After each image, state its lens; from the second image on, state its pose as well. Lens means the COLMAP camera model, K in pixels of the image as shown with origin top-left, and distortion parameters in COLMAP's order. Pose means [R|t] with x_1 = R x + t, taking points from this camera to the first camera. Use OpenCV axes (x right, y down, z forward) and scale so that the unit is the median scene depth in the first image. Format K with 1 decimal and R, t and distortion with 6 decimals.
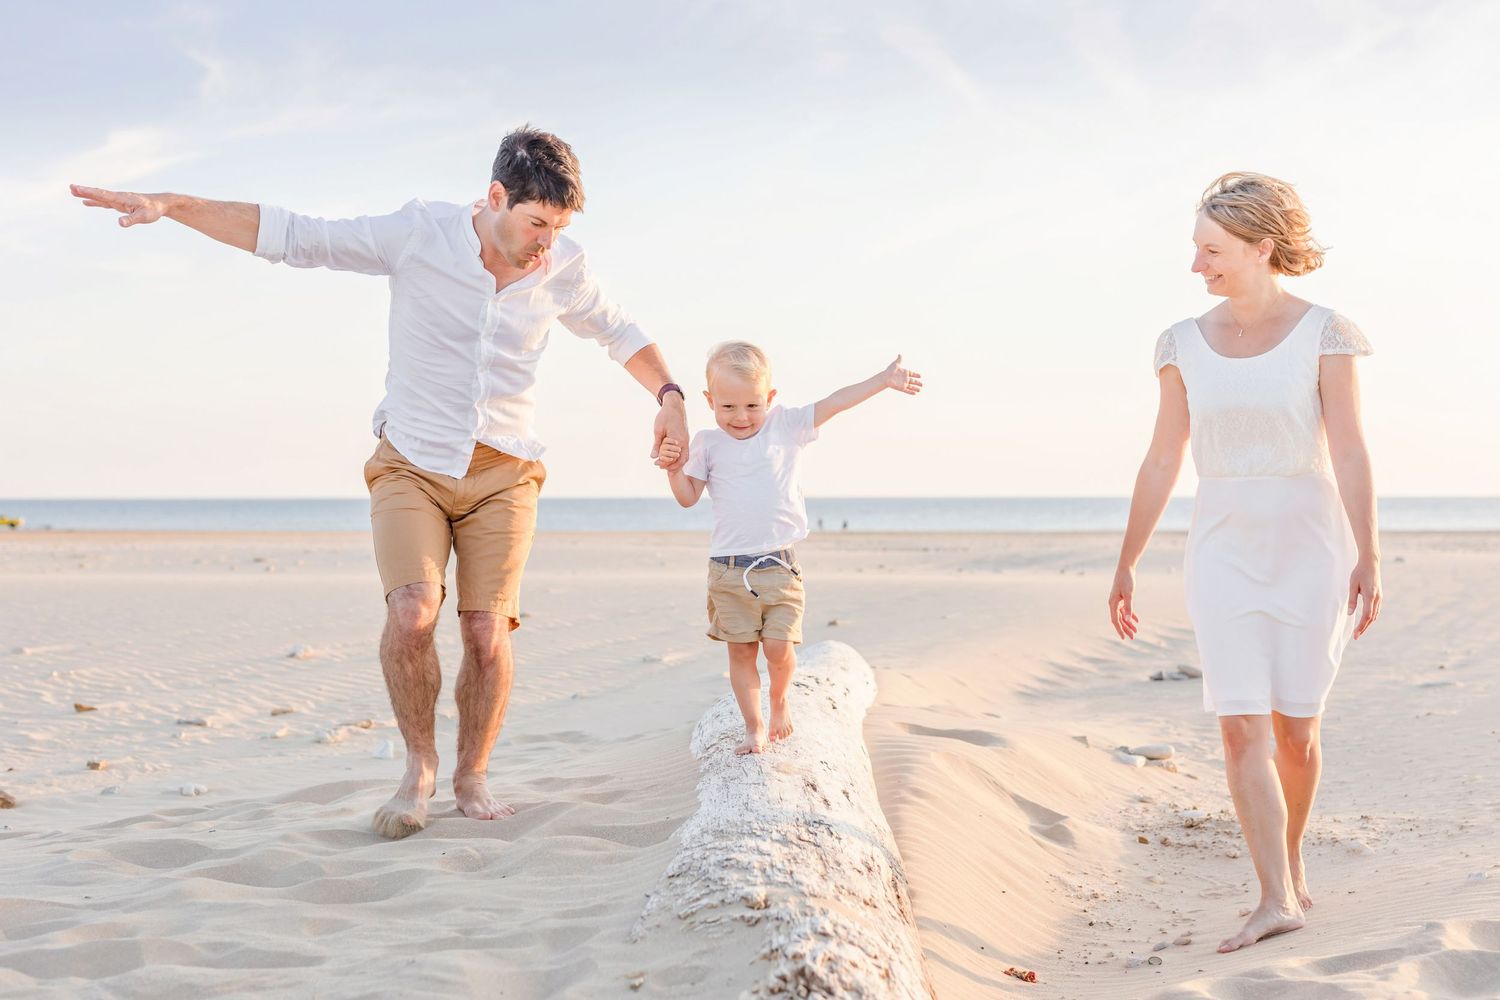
lens RADIAL K [[2212.5, 0, 788.6], [0, 2212.5, 500.8], [0, 0, 1]] dist [-0.002557, -0.001944]
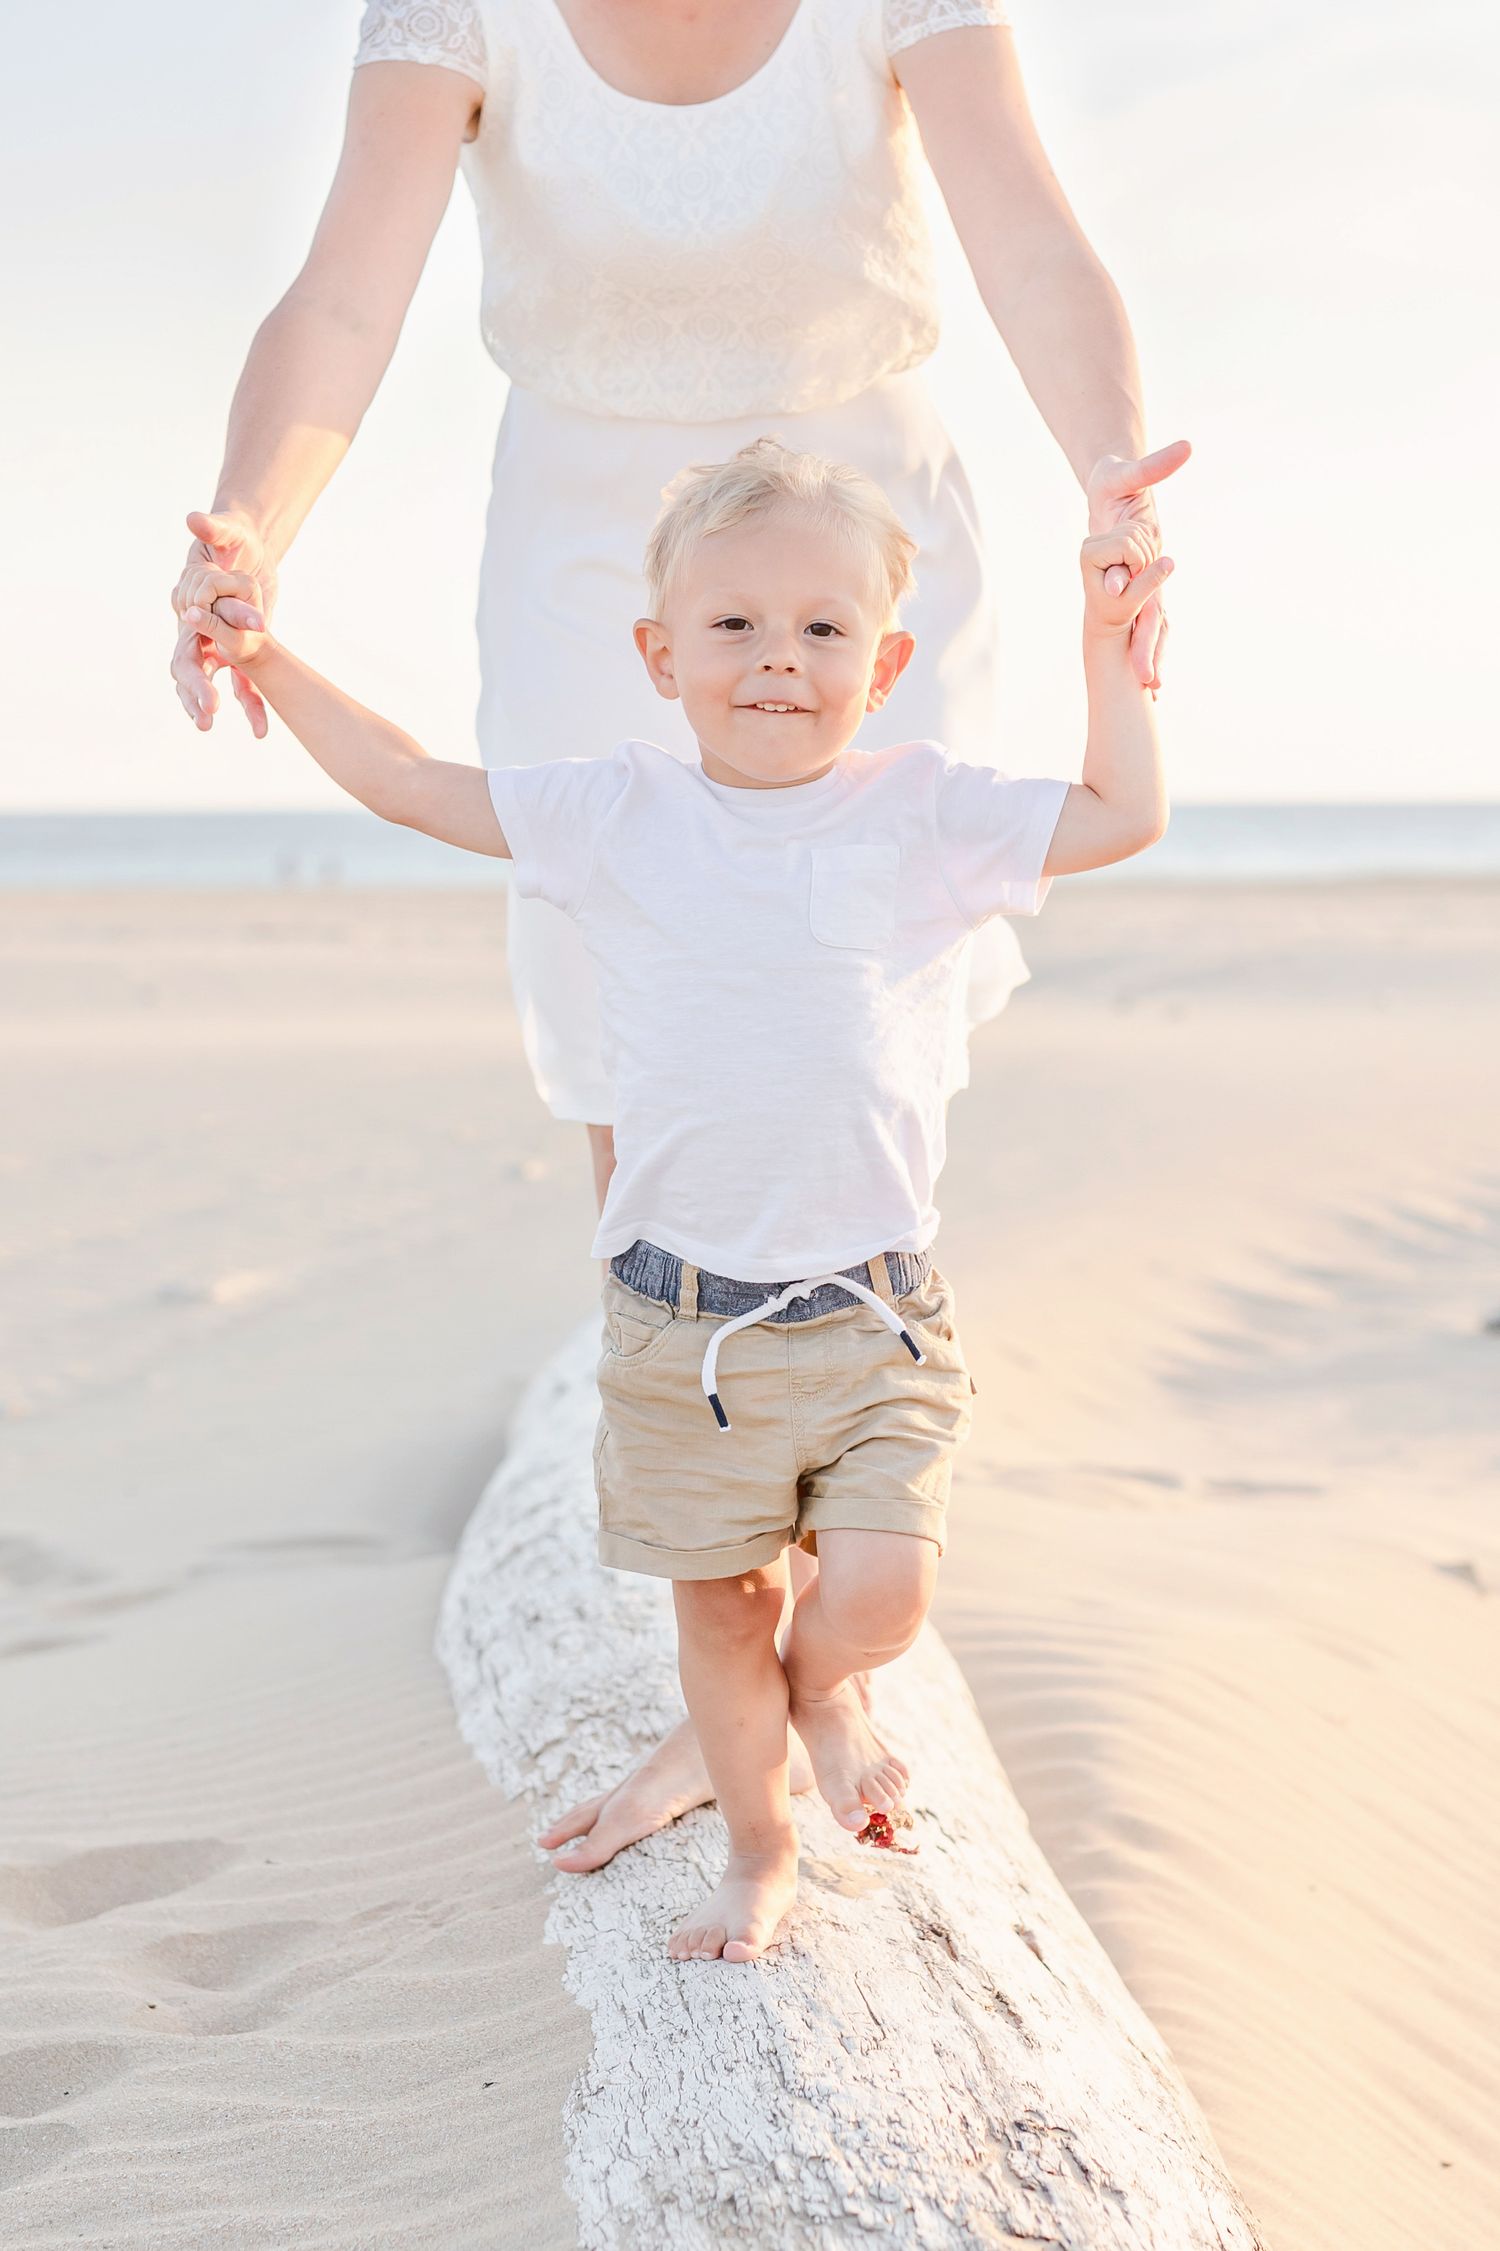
lens RADIAL K [[5073.4, 0, 867.6], [0, 5073.4, 1124.2], [0, 0, 1]] dist [0.037728, -0.086010]
pose [[0.995668, -0.012414, 0.092144, -0.054277], [0.006721, 0.998064, 0.061838, -0.023186], [-0.092734, -0.060951, 0.993824, 0.268605]]
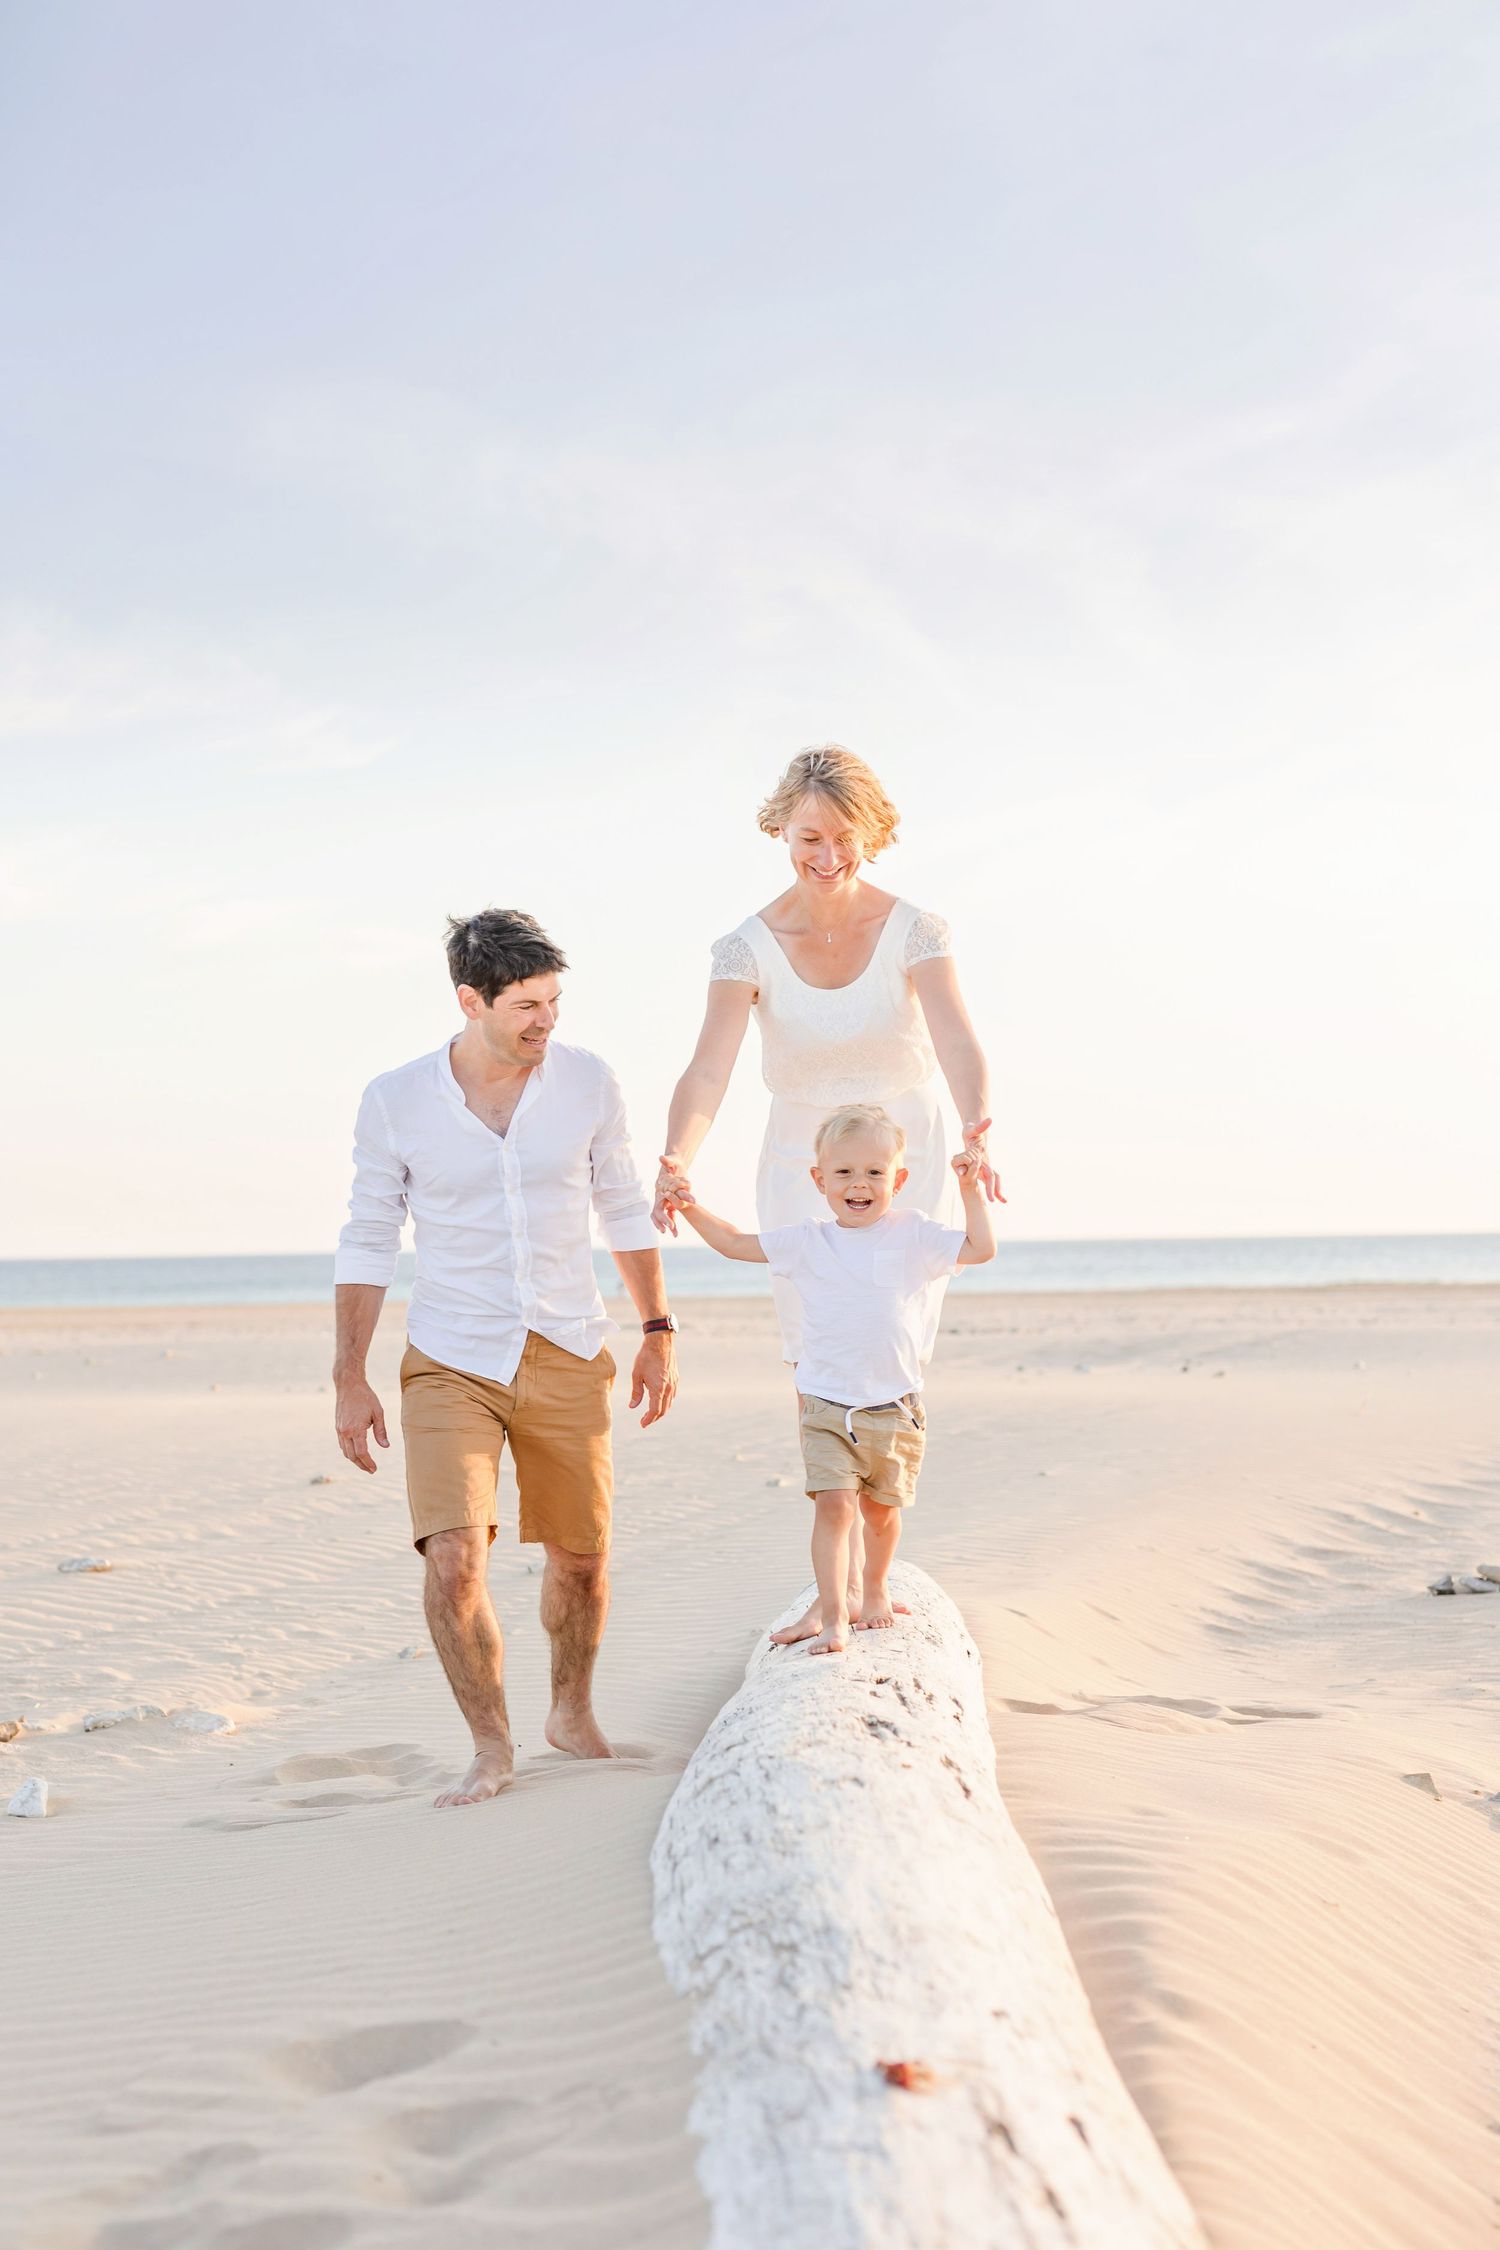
lens RADIAL K [[3206.1, 0, 803.7], [0, 3206.1, 1121.8], [0, 0, 1]] dist [-0.009992, 0.022042]
pose [[0.999583, -0.015676, 0.024244, -0.029270], [0.016628, 0.999079, -0.039555, -0.019165], [-0.023602, 0.039941, 0.998923, 0.389670]]
